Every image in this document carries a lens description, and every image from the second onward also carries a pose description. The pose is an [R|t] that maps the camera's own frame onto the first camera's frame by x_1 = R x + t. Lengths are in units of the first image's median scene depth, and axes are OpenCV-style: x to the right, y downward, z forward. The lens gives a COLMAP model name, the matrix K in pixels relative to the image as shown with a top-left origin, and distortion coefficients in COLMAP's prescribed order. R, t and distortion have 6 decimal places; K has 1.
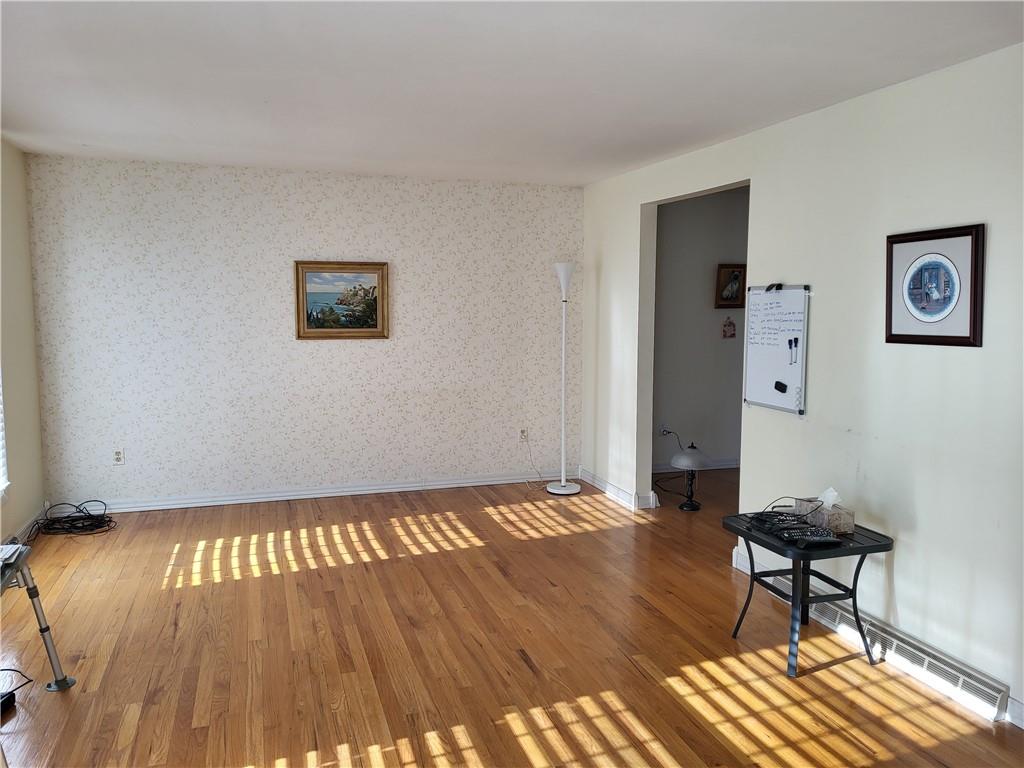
lens RADIAL K [[758.5, 0, 511.9], [0, 758.5, 367.6], [0, 0, 1]] dist [0.111947, -0.157936]
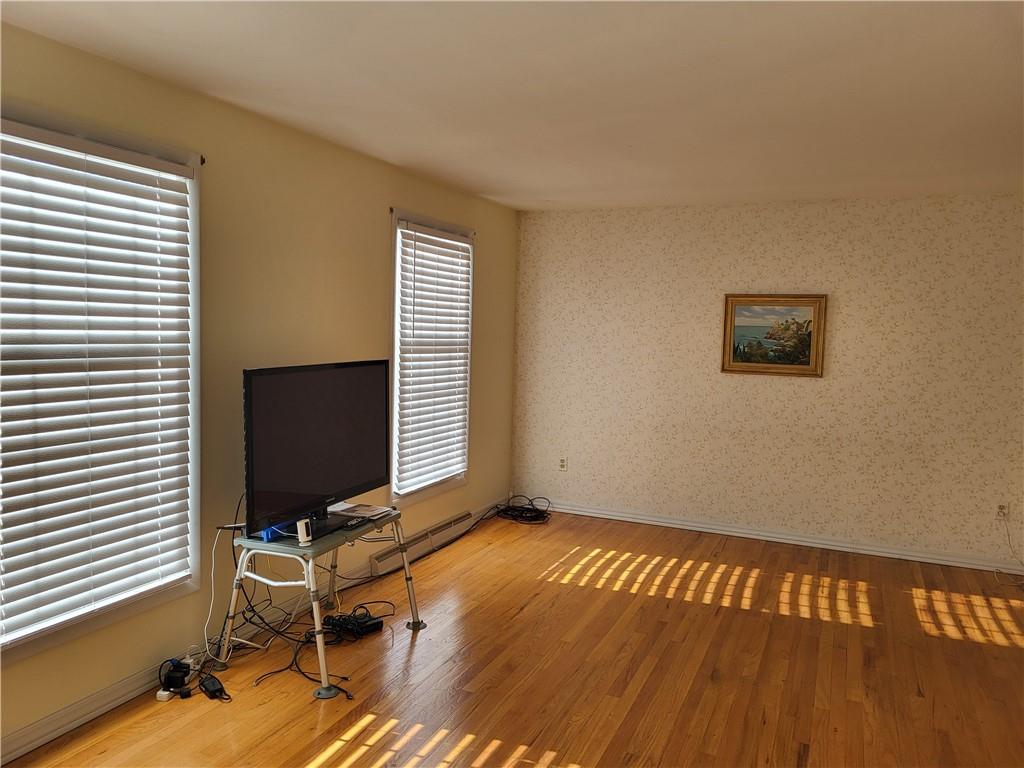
lens RADIAL K [[770.9, 0, 512.0], [0, 770.9, 384.0], [0, 0, 1]] dist [0.001571, 0.004733]
pose [[0.739455, 0.068615, -0.669700, 0.210263], [-0.084722, 0.996368, 0.008538, -0.008284], [0.667853, 0.050425, 0.742583, 0.080141]]
